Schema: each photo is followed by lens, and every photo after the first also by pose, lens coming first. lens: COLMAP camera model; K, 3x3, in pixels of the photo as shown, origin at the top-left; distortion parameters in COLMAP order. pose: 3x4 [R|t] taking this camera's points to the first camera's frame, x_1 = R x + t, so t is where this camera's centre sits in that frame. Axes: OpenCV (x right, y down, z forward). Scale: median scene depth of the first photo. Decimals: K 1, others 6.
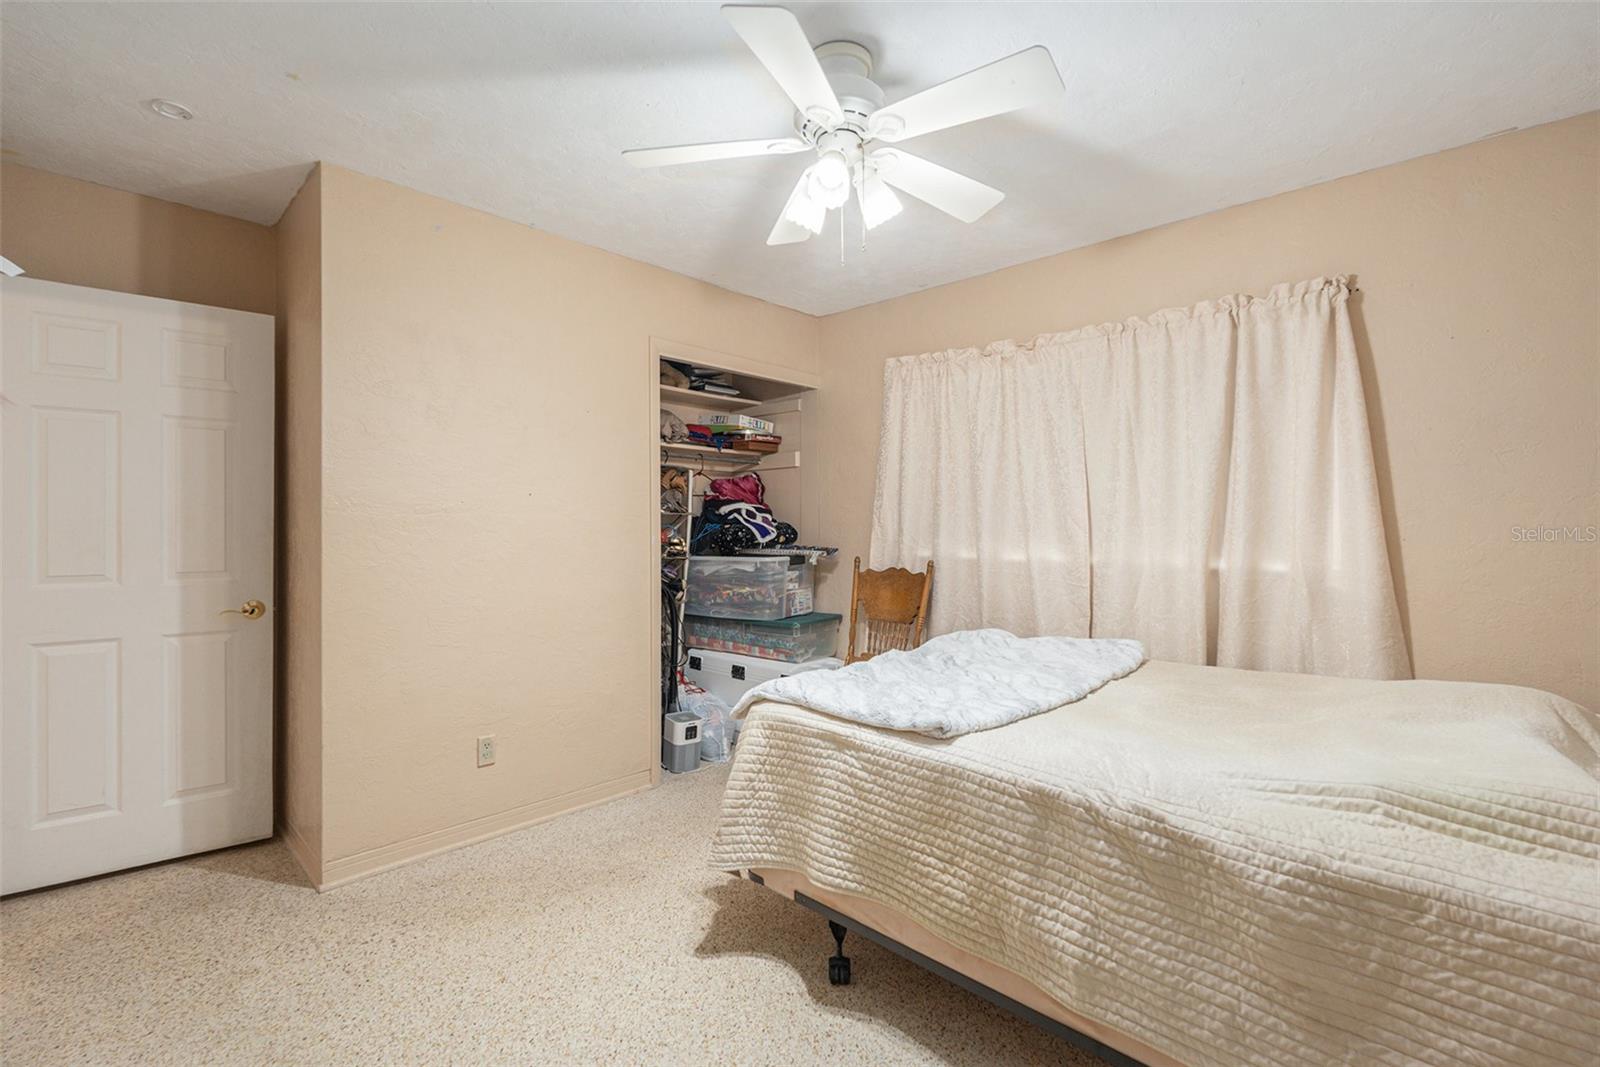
lens RADIAL K [[707.3, 0, 800.0], [0, 707.3, 533.5], [0, 0, 1]] dist [-0.001038, -0.000080]
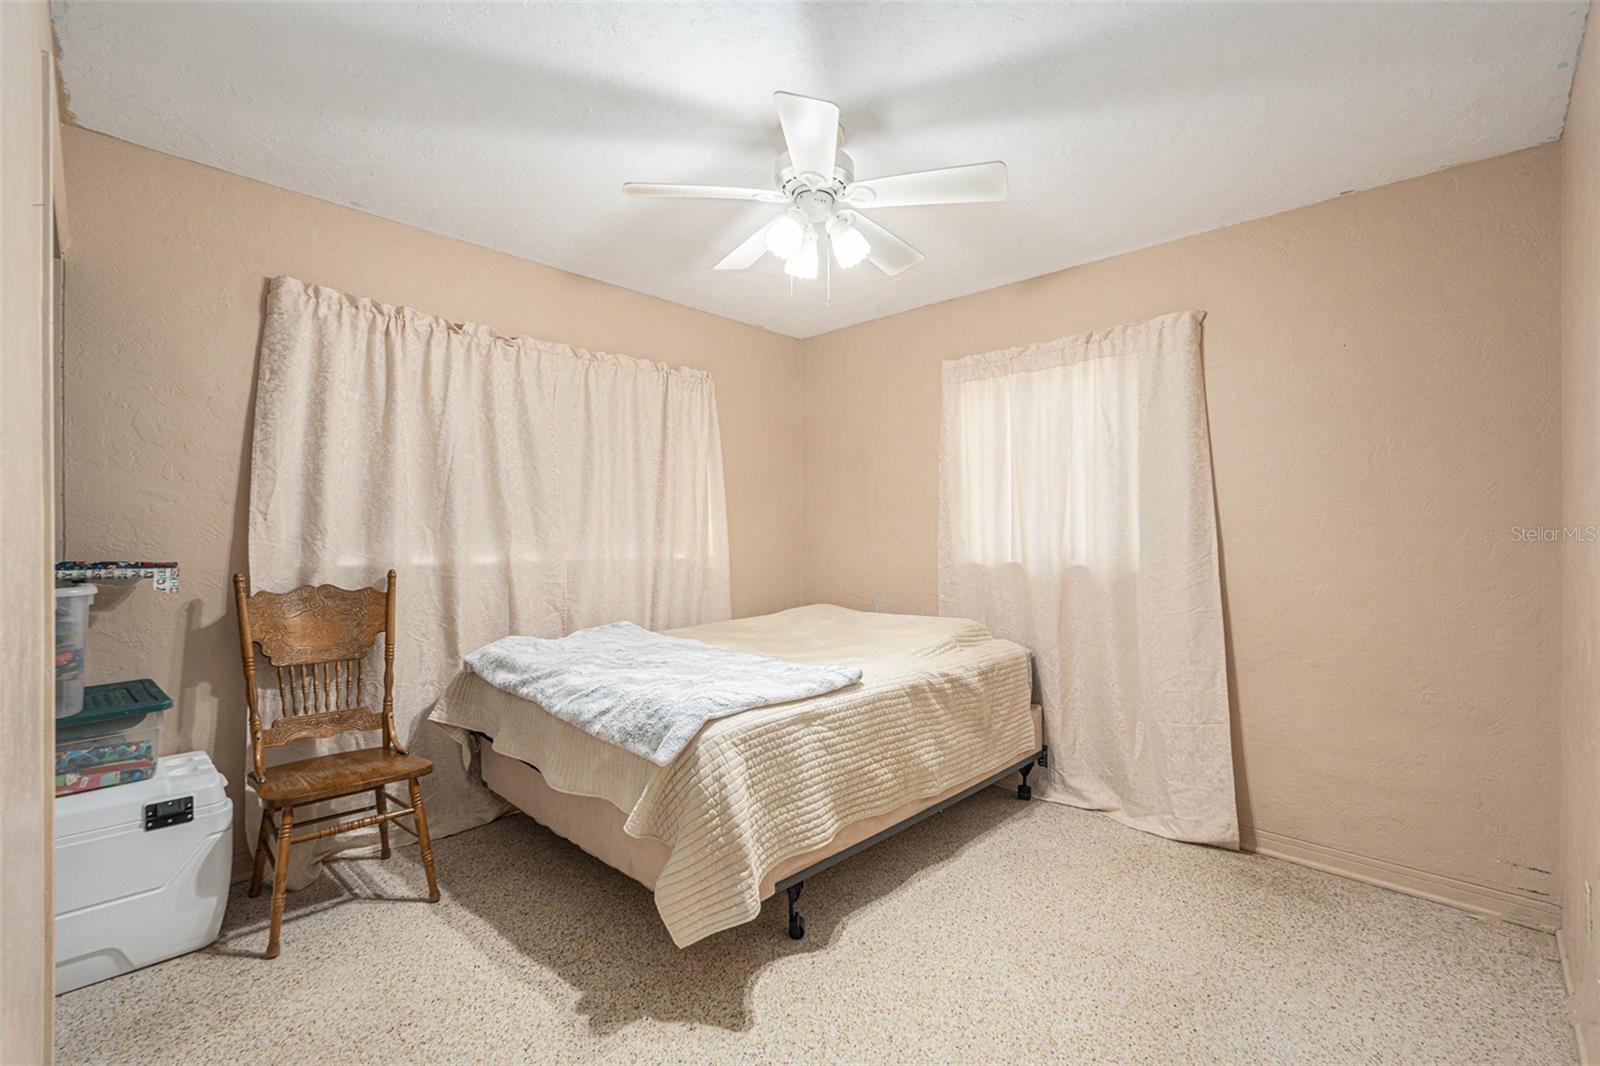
lens RADIAL K [[709.6, 0, 799.6], [0, 709.6, 525.2], [0, 0, 1]] dist [-0.001934, -0.000548]
pose [[0.004672, 0.003359, 0.999983, -1.093488], [0.001507, 0.999993, -0.003366, -0.014779], [-0.999988, 0.001523, 0.004667, 1.006247]]
